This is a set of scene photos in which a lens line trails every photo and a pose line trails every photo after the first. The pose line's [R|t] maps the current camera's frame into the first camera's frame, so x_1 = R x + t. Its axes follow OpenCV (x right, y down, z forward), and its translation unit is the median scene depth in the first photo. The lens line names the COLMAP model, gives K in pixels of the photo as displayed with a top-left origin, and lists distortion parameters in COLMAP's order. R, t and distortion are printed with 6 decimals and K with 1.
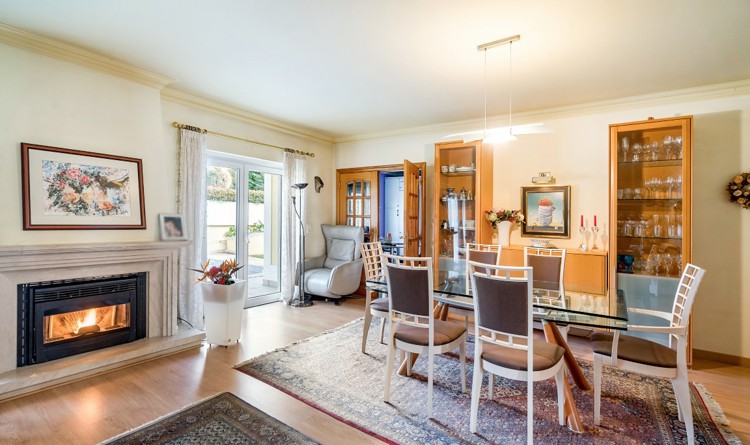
lens RADIAL K [[345.0, 0, 369.7], [0, 345.0, 216.6], [0, 0, 1]] dist [-0.001604, 0.000167]
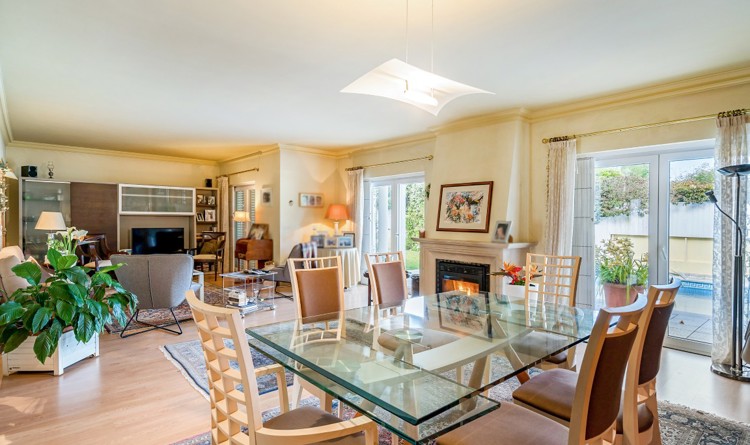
lens RADIAL K [[381.9, 0, 372.9], [0, 381.9, 225.6], [0, 0, 1]] dist [-0.002158, 0.000391]
pose [[-0.228549, -0.007938, -0.973500, 0.876147], [-0.009015, 0.999941, -0.006037, 0.020213], [0.973491, 0.007396, -0.228607, 0.866886]]
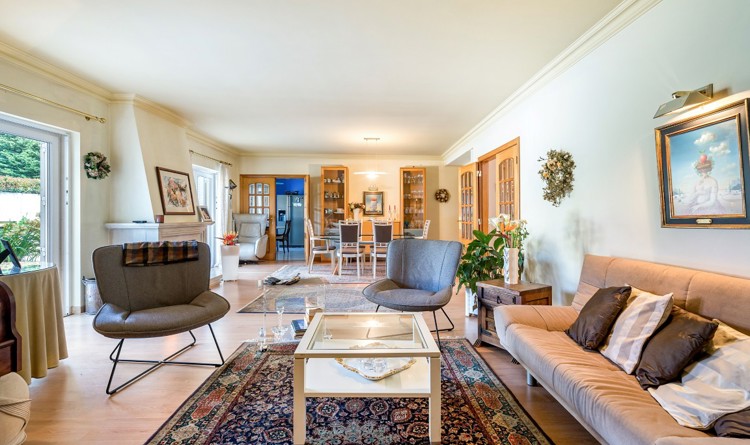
lens RADIAL K [[345.0, 0, 374.0], [0, 345.0, 214.3], [0, 0, 1]] dist [-0.001604, 0.000167]
pose [[0.814850, -0.021996, 0.579255, -0.882316], [0.013385, 0.999727, 0.019134, 0.012629], [-0.579518, -0.007838, 0.814922, -0.883521]]
